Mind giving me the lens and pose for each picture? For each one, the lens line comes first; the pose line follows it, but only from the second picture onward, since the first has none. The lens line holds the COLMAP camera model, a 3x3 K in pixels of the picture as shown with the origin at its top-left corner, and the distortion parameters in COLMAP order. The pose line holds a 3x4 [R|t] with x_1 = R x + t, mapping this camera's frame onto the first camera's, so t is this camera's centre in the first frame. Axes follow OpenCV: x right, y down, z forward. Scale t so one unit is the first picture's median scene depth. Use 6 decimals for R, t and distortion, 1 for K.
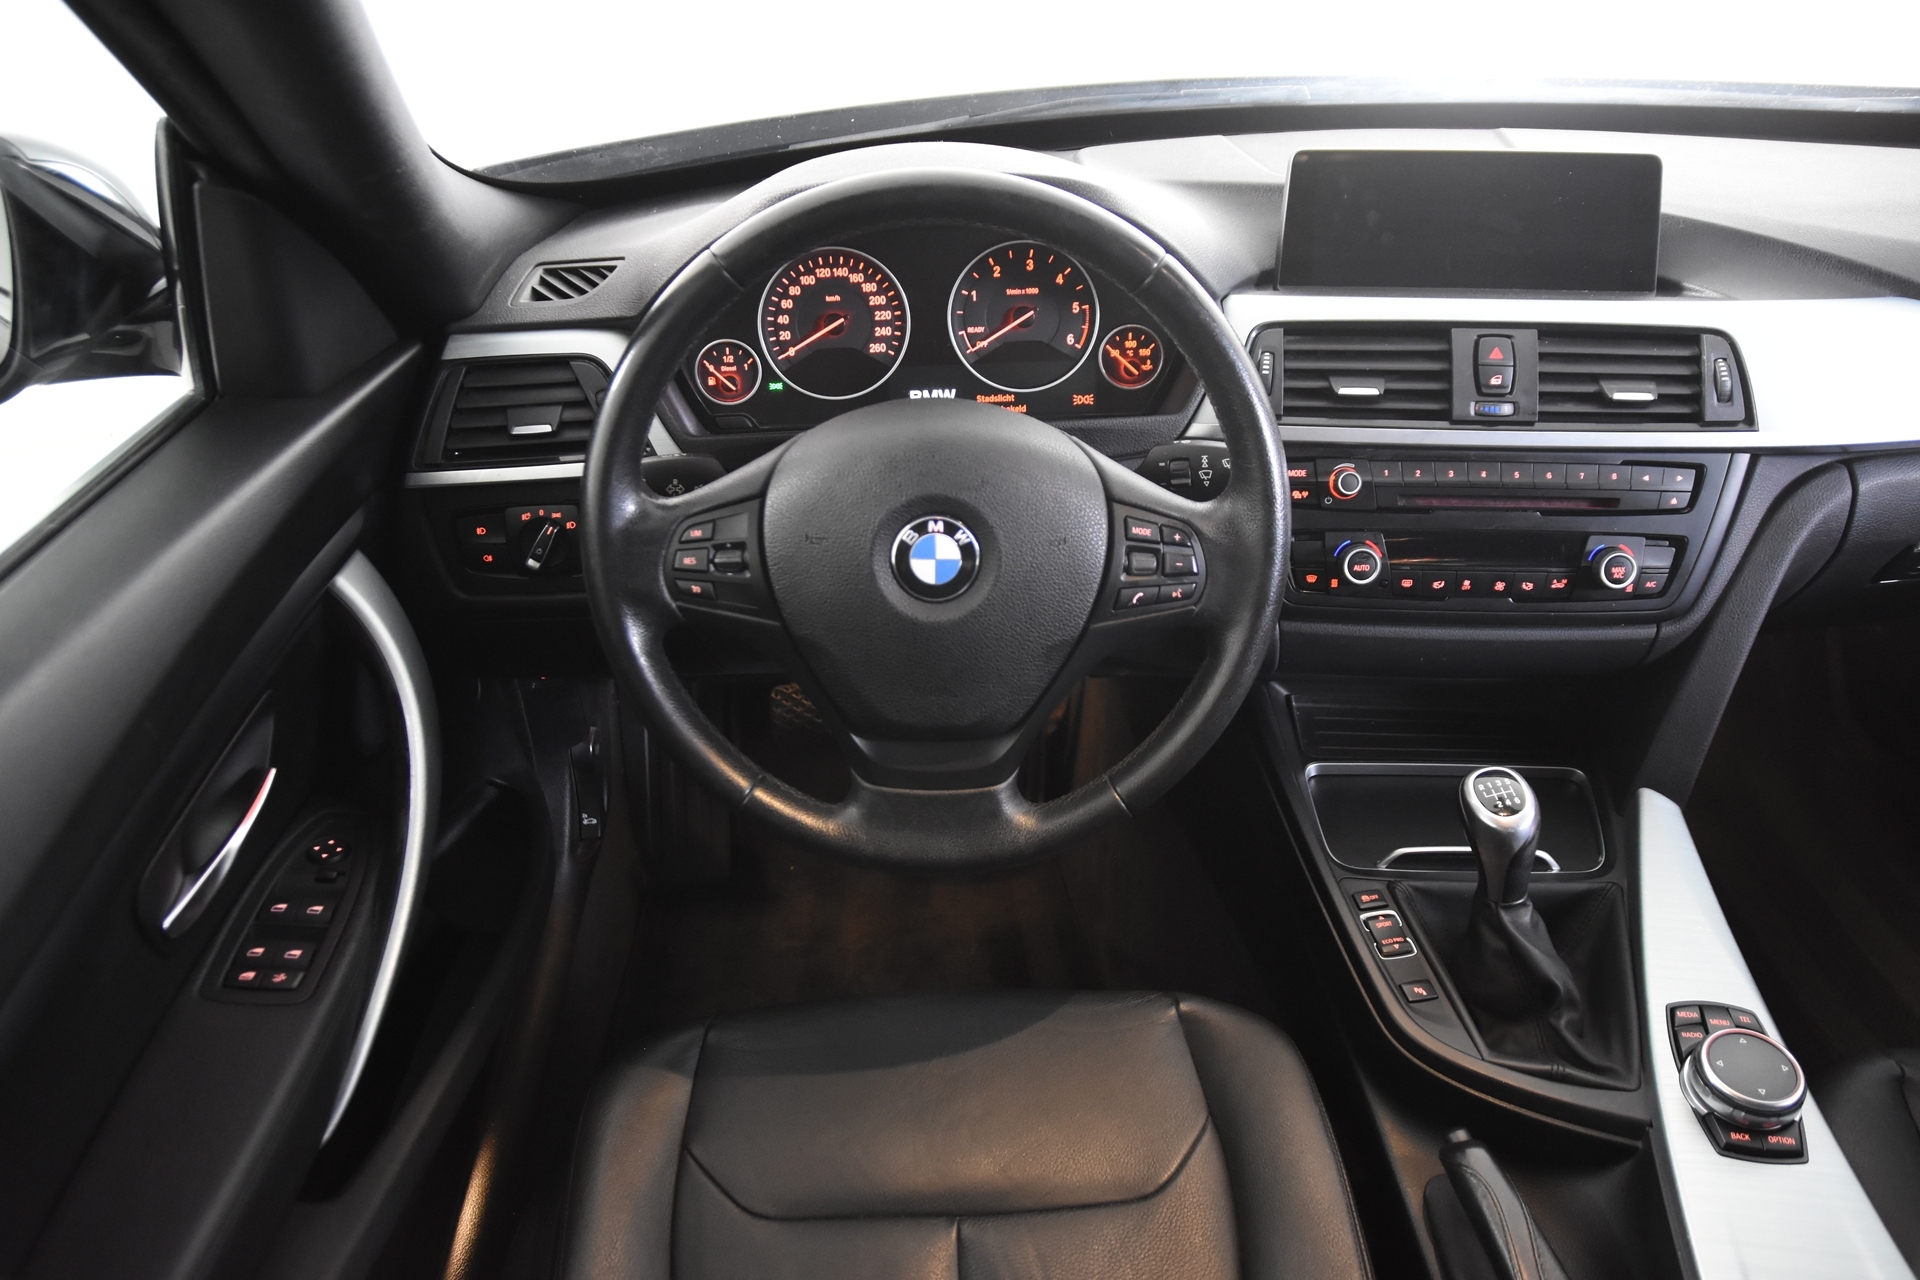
lens RADIAL K [[1453.9, 0, 960.0], [0, 1453.9, 640.0], [0, 0, 1]] dist [-0.132355, 0.113114]
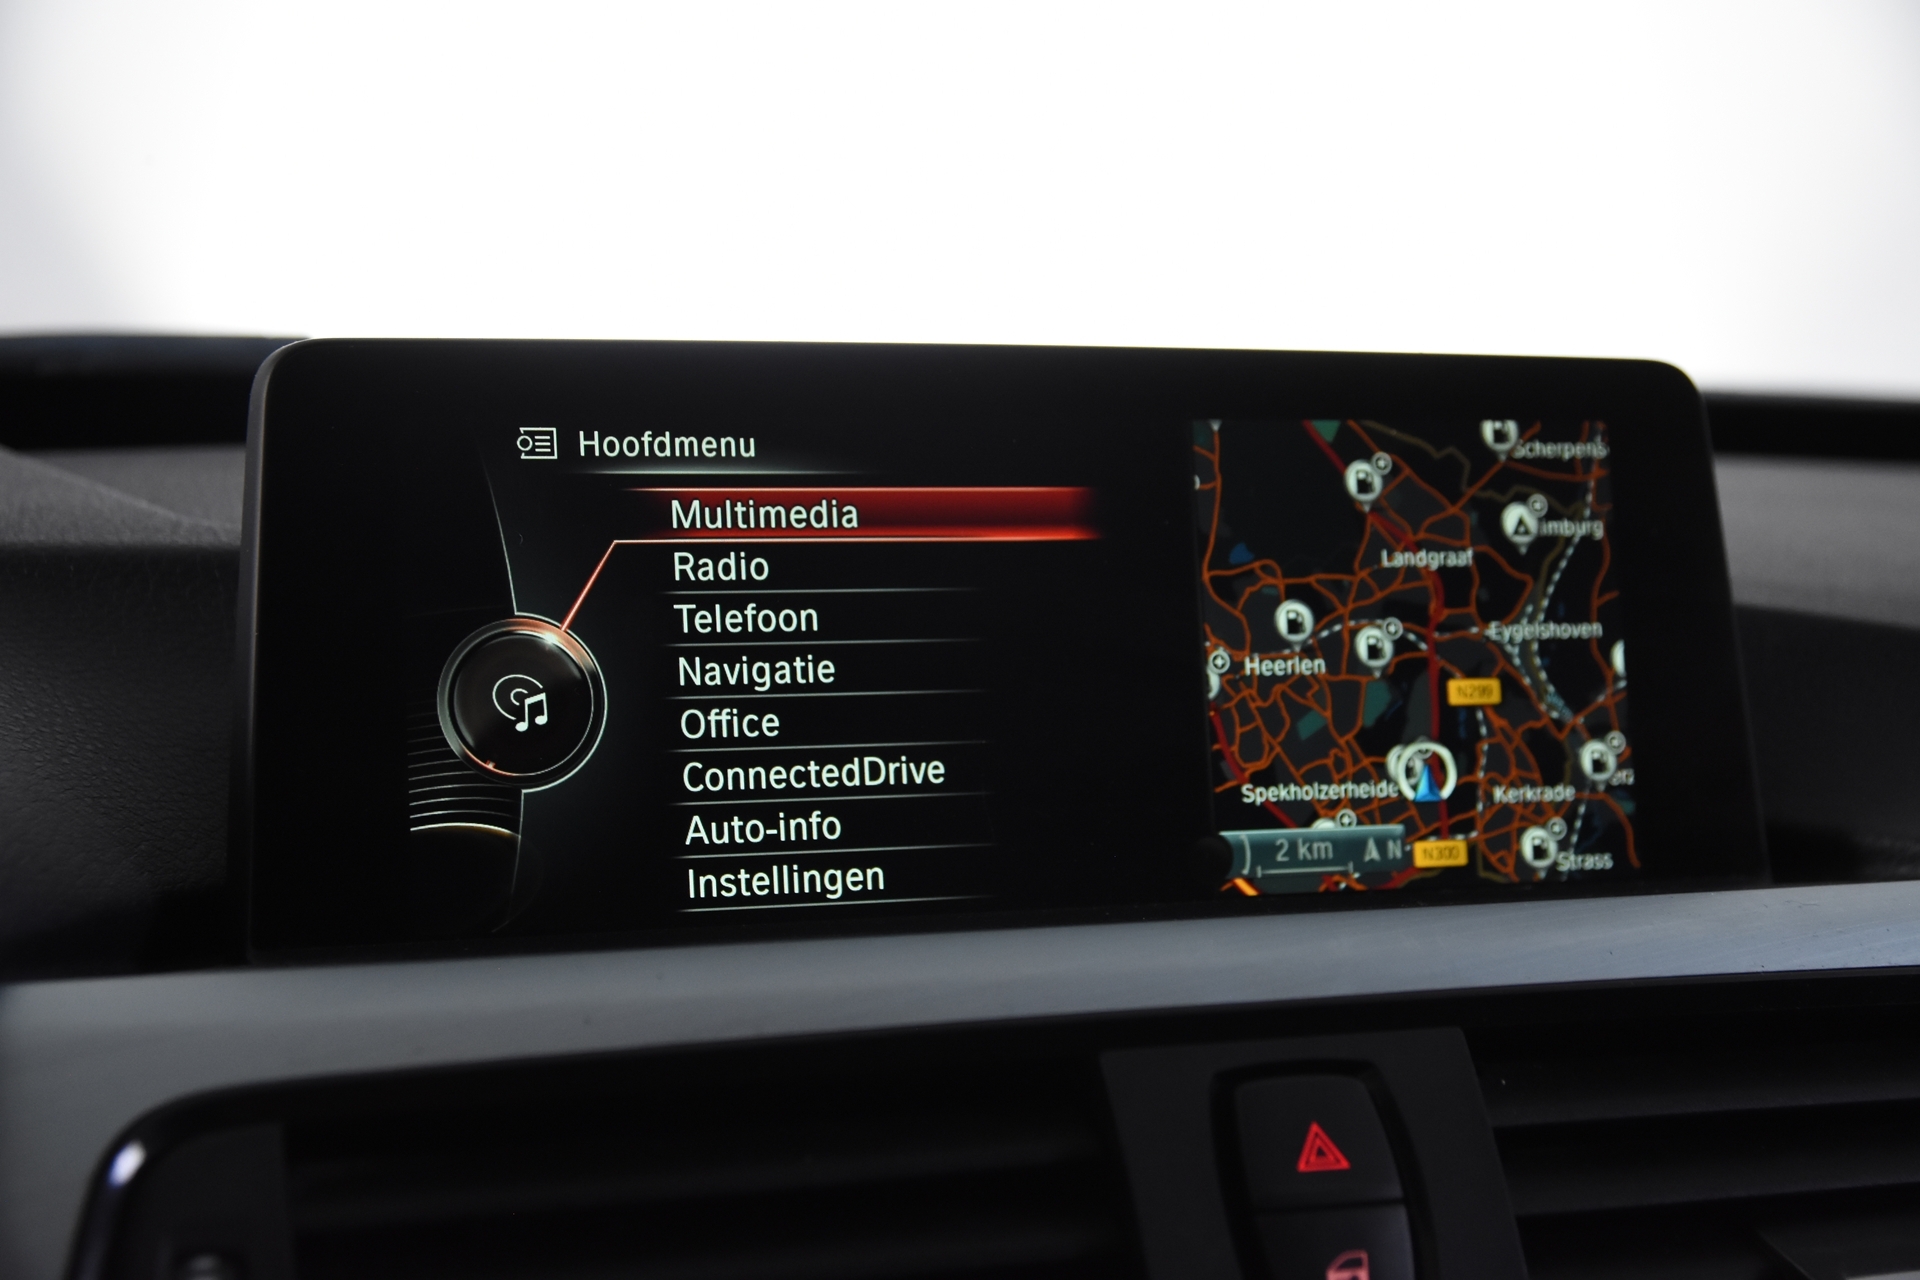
lens RADIAL K [[3130.1, 0, 960.0], [0, 3130.1, 640.0], [0, 0, 1]] dist [0.053284, 0.119945]
pose [[0.914969, -0.004627, 0.403499, 0.138638], [0.170601, 0.910610, -0.376409, -0.102328], [-0.365688, 0.413240, 0.833969, 0.591096]]
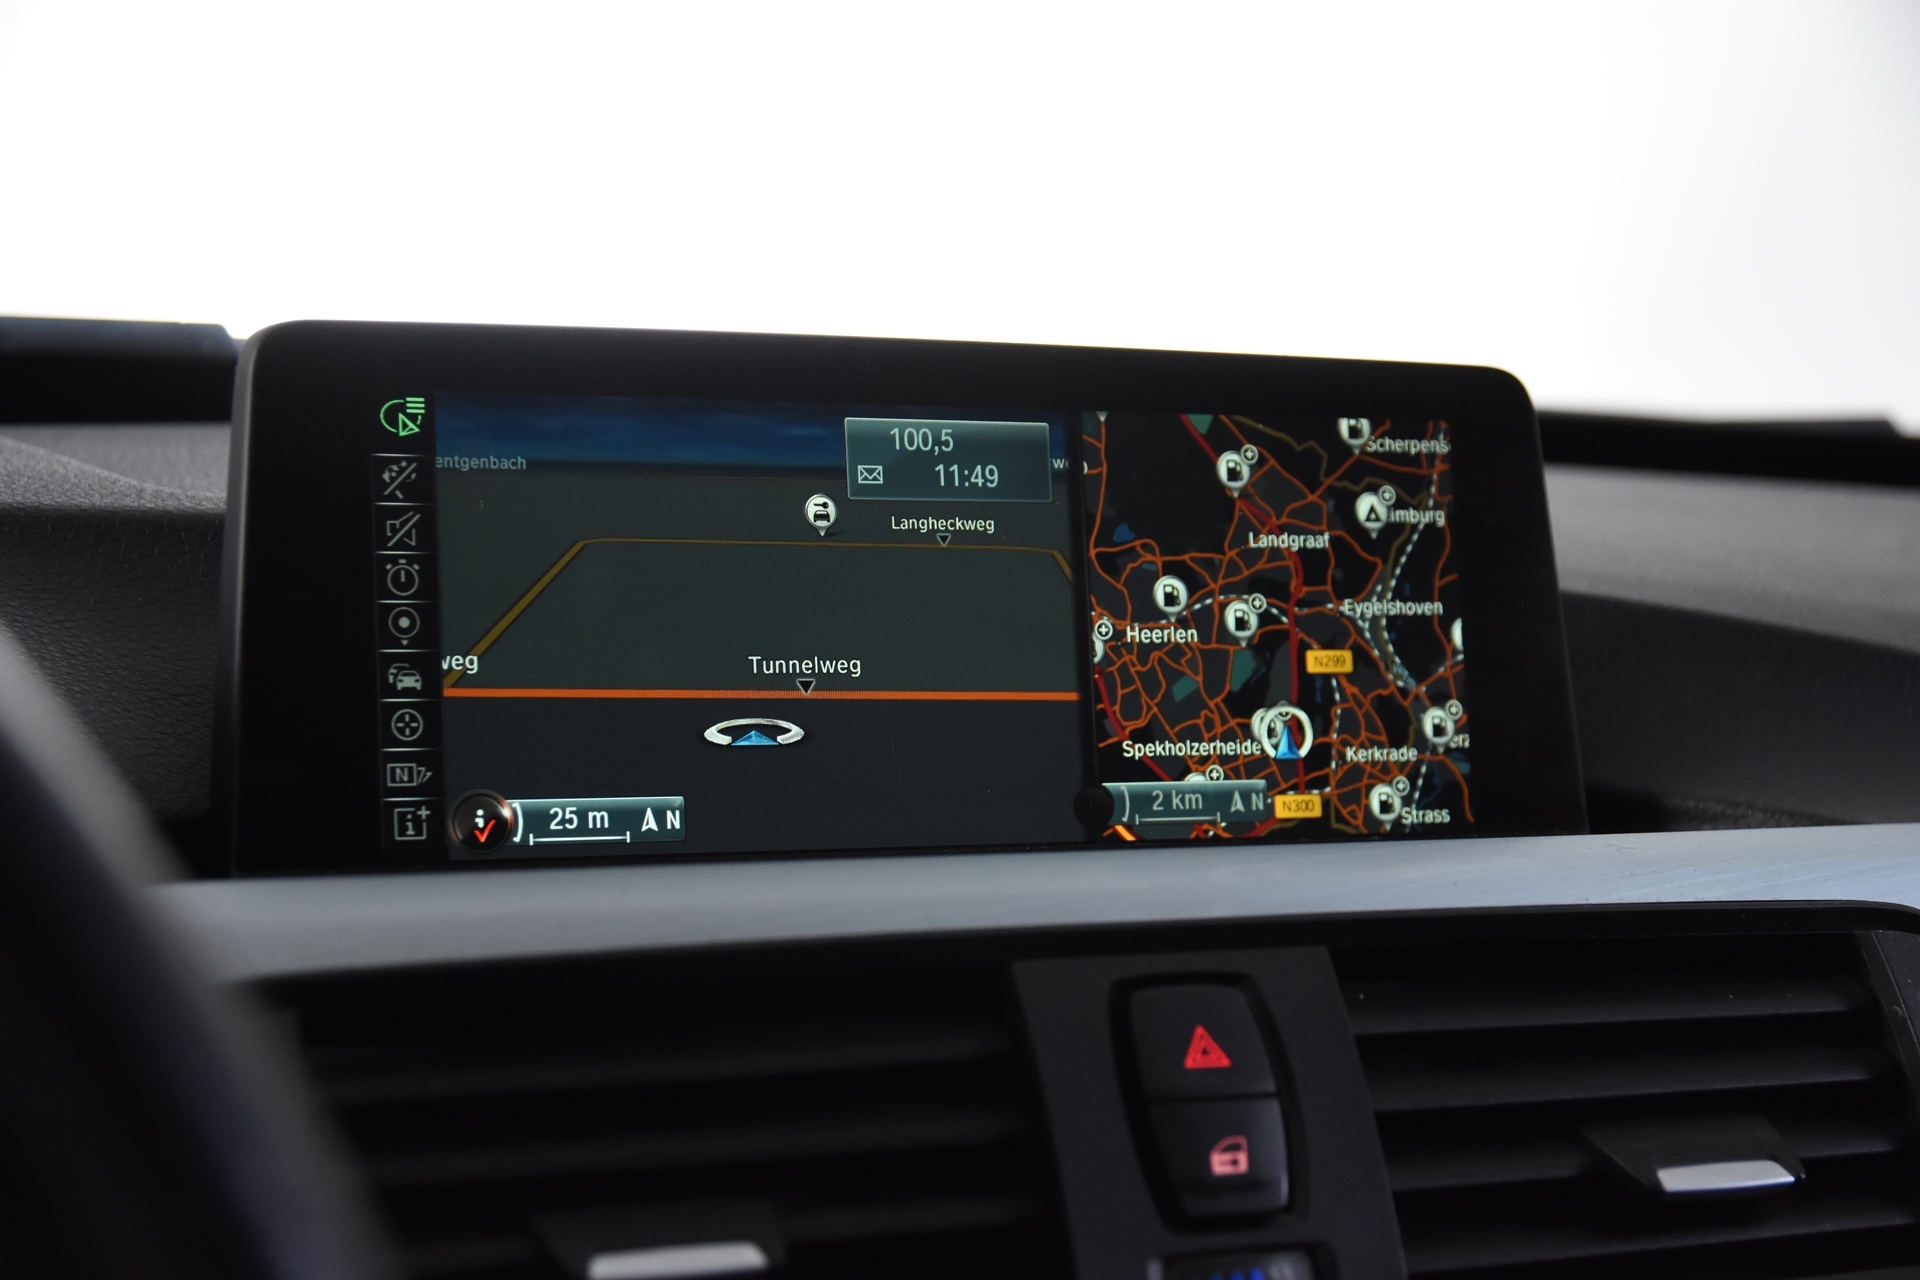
lens RADIAL K [[3130.1, 0, 960.0], [0, 3130.1, 640.0], [0, 0, 1]] dist [0.053284, 0.119945]
pose [[0.886373, 0.012229, 0.462810, 0.095321], [0.182366, 0.909609, -0.373302, -0.073838], [-0.425541, 0.415286, 0.804023, 0.557862]]
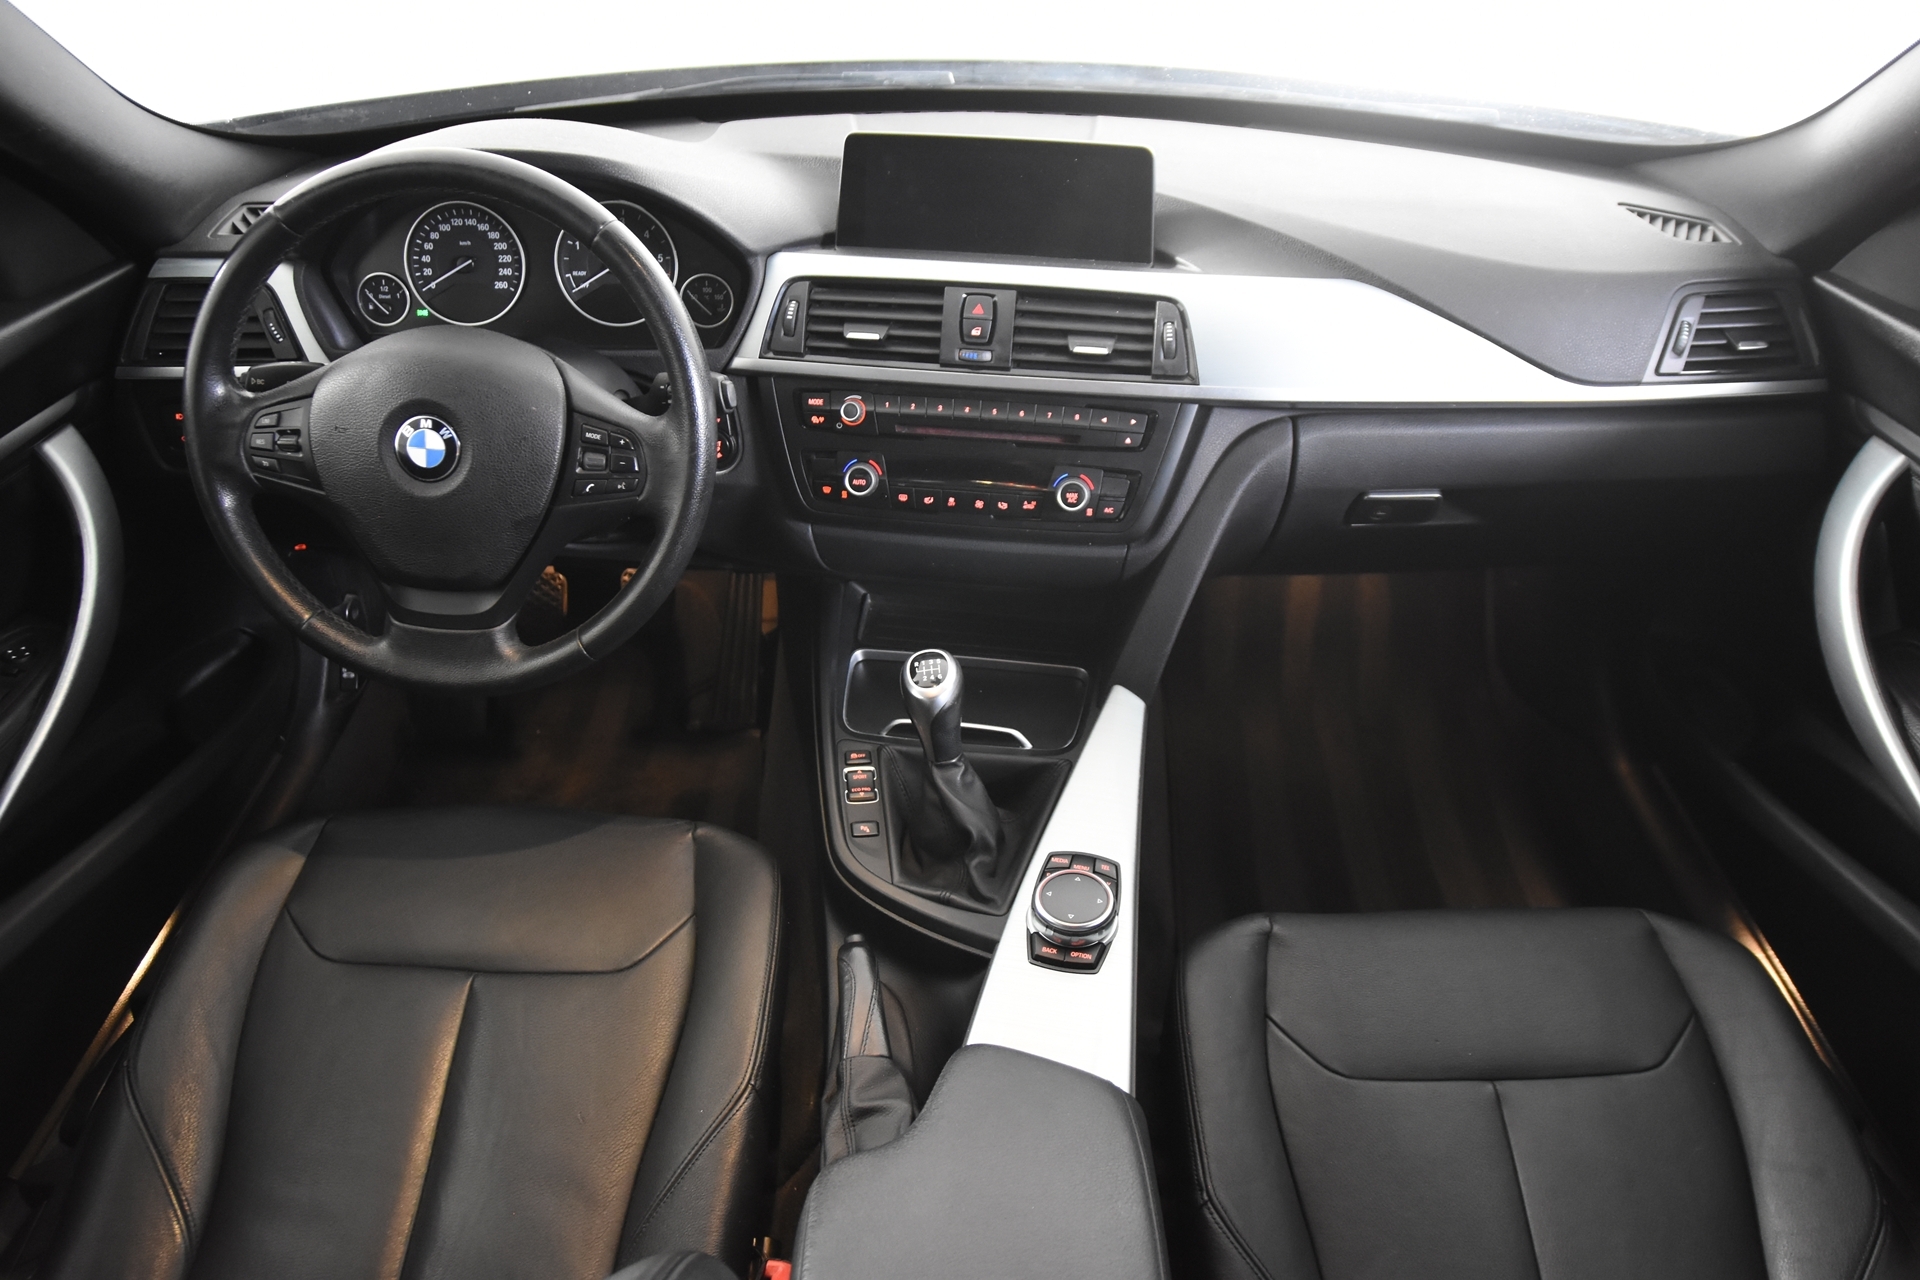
lens RADIAL K [[1453.9, 0, 960.0], [0, 1453.9, 640.0], [0, 0, 1]] dist [-0.132355, 0.113114]
pose [[0.997379, 0.063100, -0.035396, 0.413916], [-0.061685, 0.997305, 0.039727, 0.028483], [0.037807, -0.037439, 0.998583, -0.220192]]
